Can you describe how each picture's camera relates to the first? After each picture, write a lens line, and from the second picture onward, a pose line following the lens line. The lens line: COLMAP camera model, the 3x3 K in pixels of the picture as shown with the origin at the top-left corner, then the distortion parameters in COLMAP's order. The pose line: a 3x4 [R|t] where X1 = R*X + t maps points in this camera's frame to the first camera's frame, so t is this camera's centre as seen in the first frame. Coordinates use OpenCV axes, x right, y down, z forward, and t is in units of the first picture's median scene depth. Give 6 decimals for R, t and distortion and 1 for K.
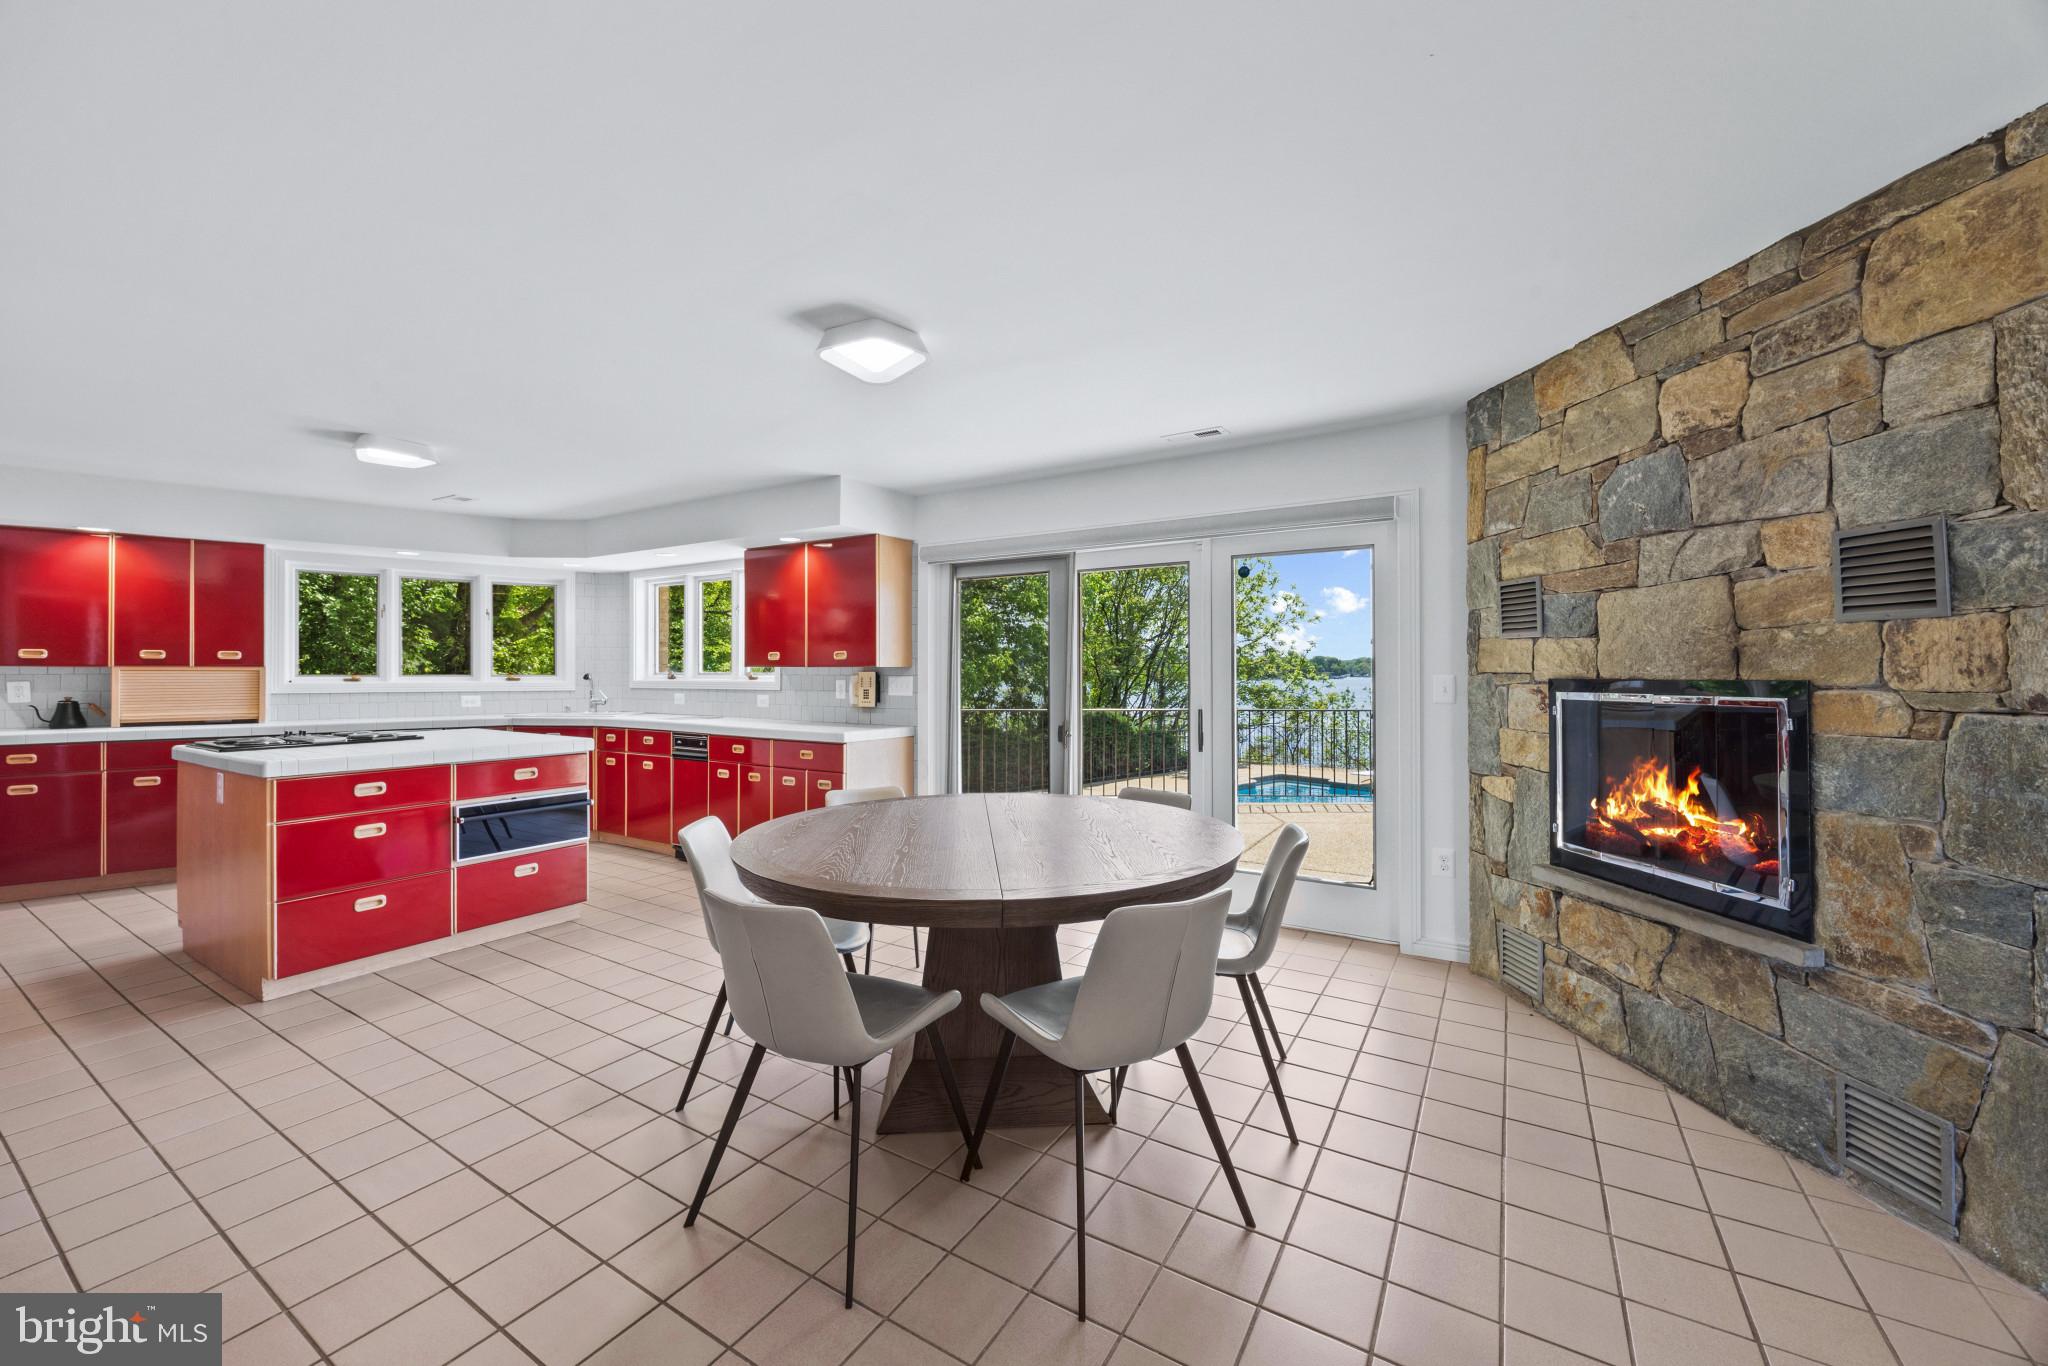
lens RADIAL K [[788.3, 0, 1018.9], [0, 788.3, 674.7], [0, 0, 1]] dist [-0.002136, 0.000107]
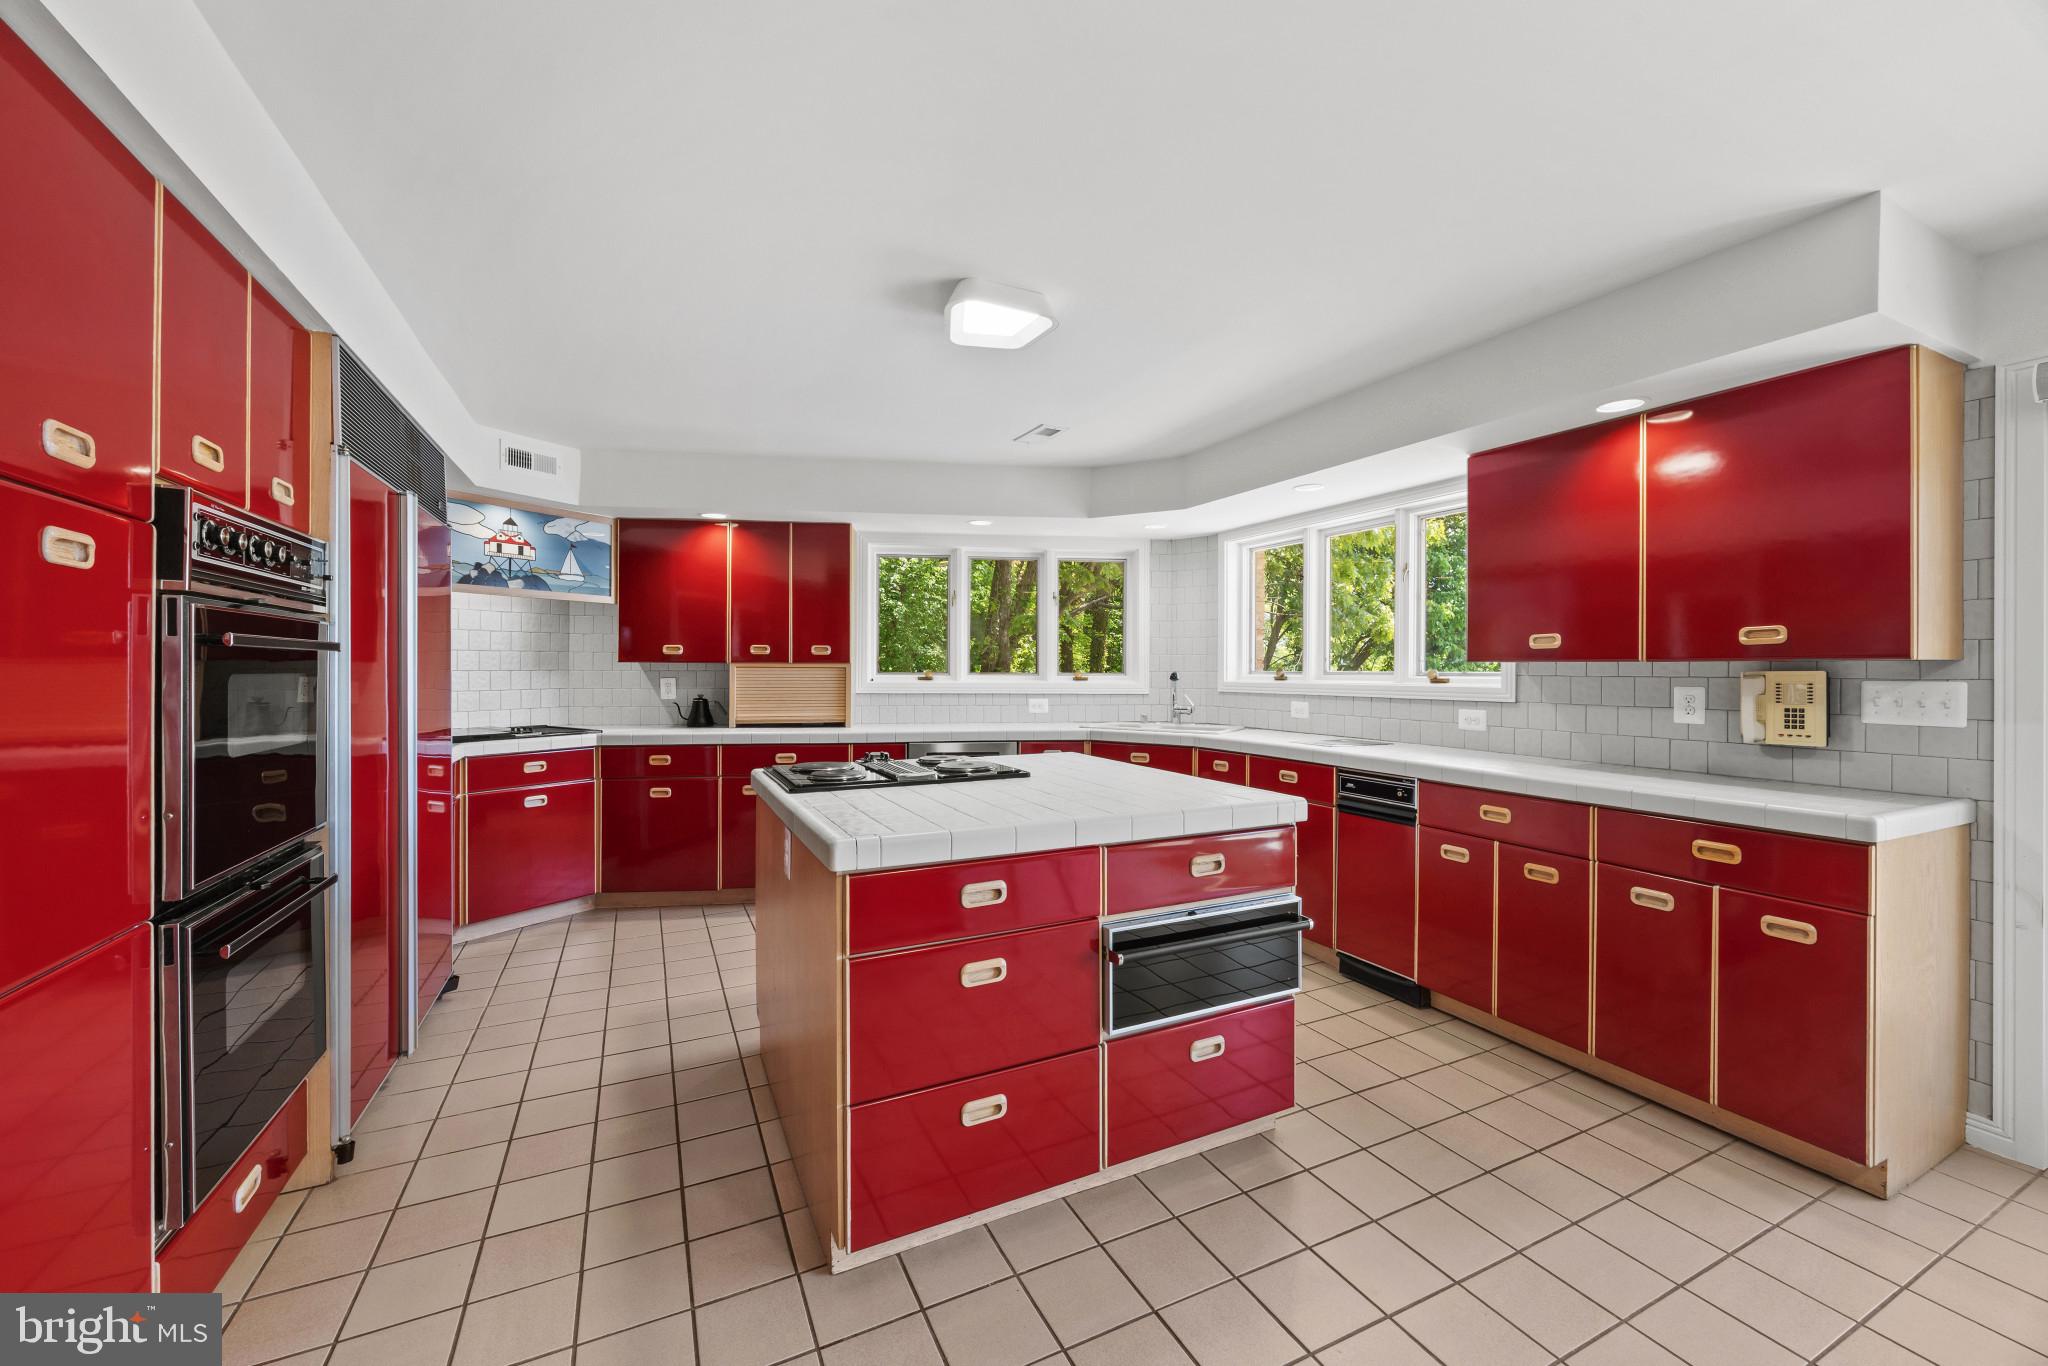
lens RADIAL K [[788.3, 0, 1018.9], [0, 788.3, 674.7], [0, 0, 1]] dist [-0.002136, 0.000107]
pose [[0.845626, 0.004959, -0.533753, -0.393975], [-0.003927, 0.999988, 0.003070, -0.001047], [0.533762, -0.000500, 0.845635, 0.426600]]
